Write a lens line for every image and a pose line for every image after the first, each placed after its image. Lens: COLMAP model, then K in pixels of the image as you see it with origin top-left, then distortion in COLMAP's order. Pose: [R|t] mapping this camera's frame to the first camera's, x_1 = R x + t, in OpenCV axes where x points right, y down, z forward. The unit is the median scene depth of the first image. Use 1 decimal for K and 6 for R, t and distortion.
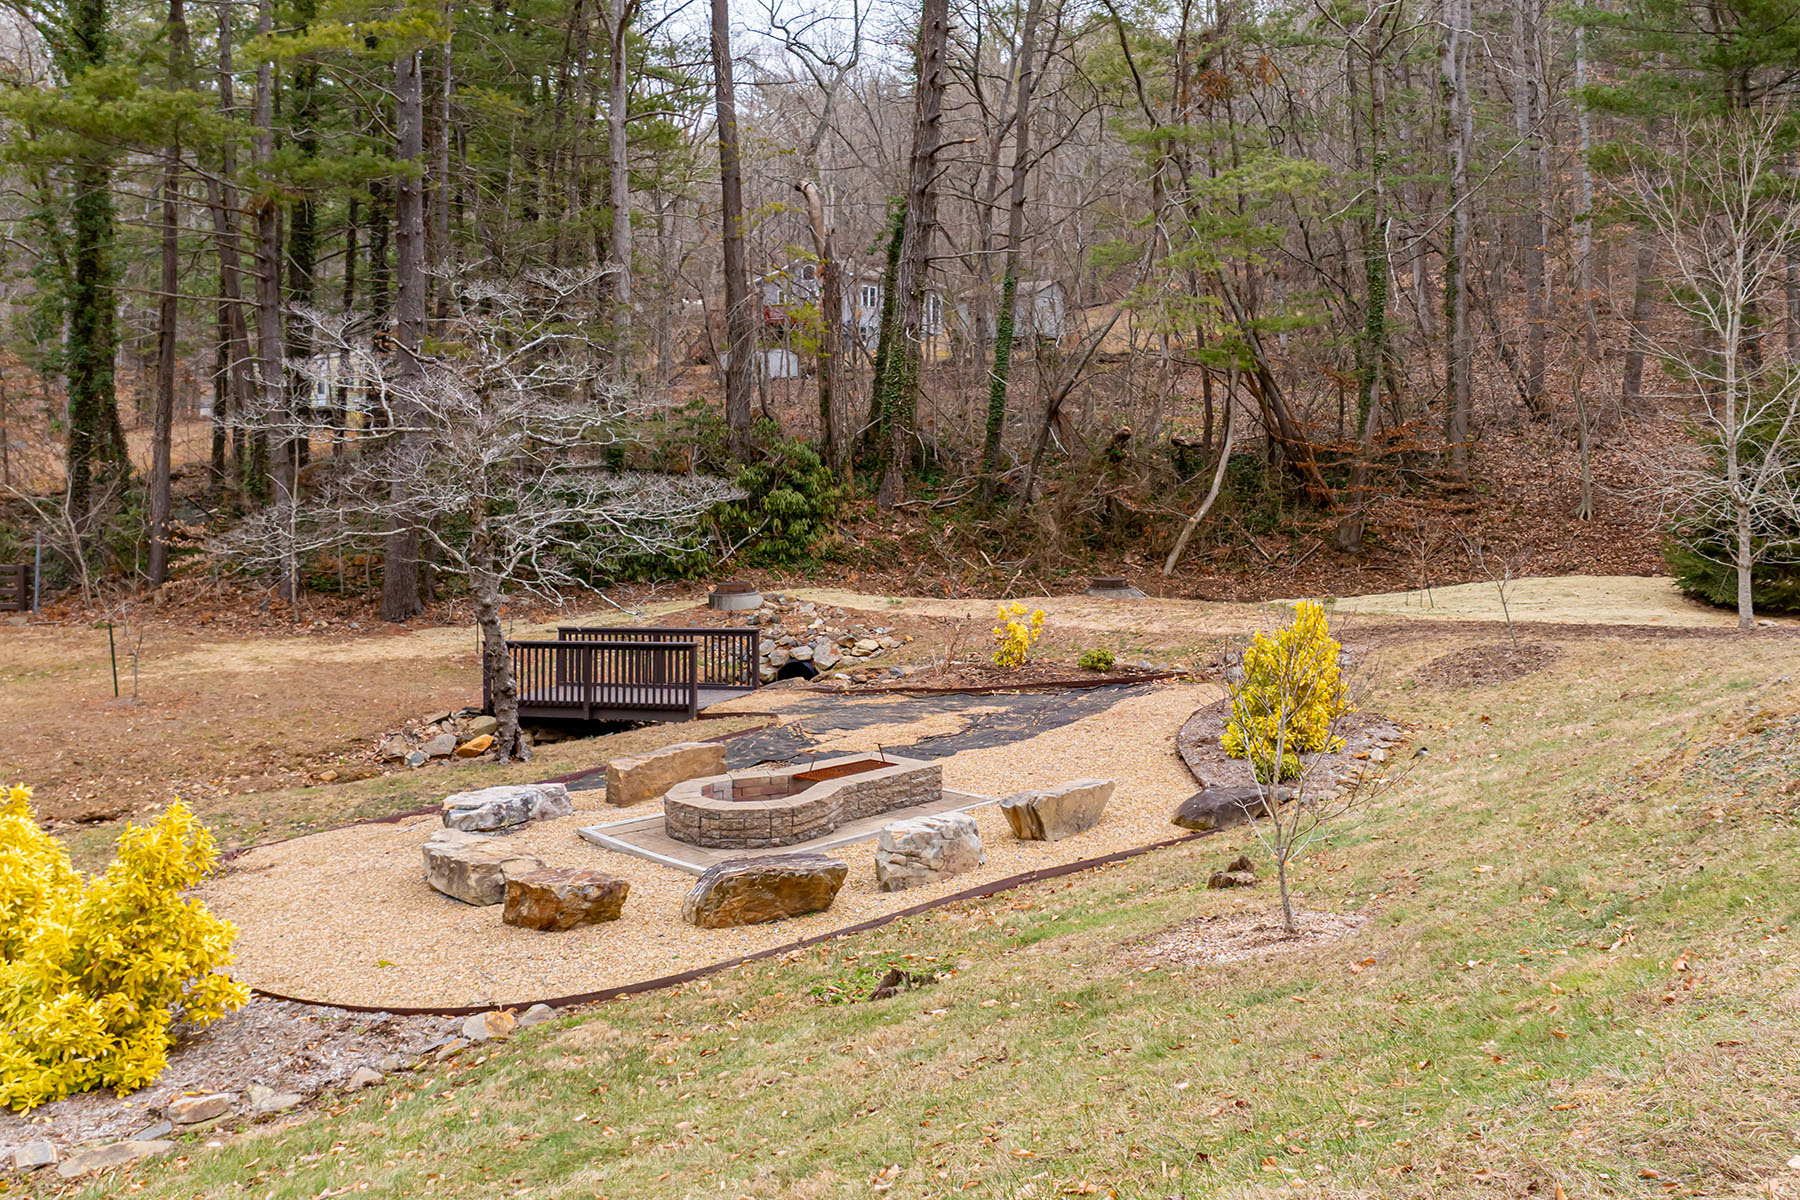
lens RADIAL K [[1299.6, 0, 900.5], [0, 1299.6, 544.6], [0, 0, 1]] dist [-0.028390, 0.004126]
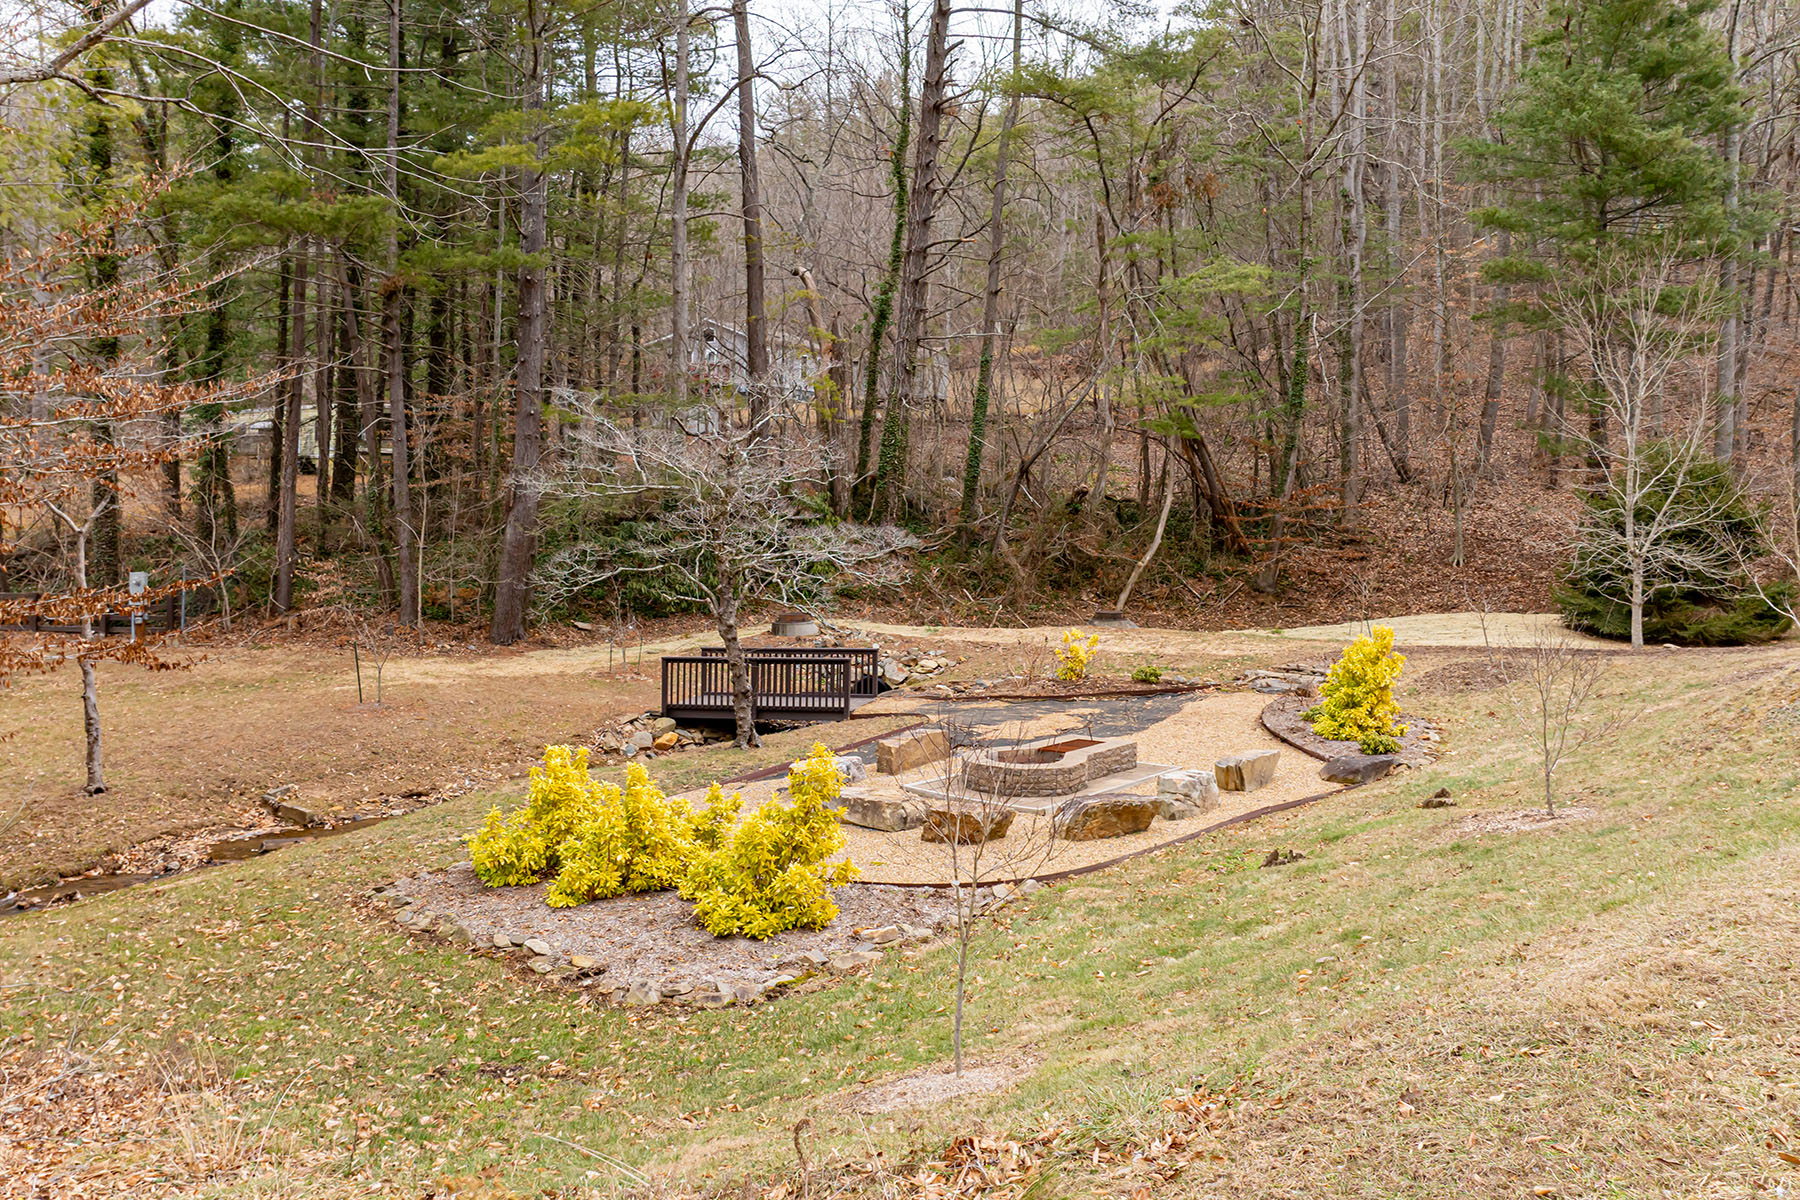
lens RADIAL K [[1147.8, 0, 900.0], [0, 1147.8, 600.0], [0, 0, 1]] dist [-0.021513, -0.001696]
pose [[0.998445, 0.007017, 0.055300, -0.086535], [-0.007792, 0.999874, 0.013810, 0.001812], [-0.055196, -0.014219, 0.998374, -0.055980]]
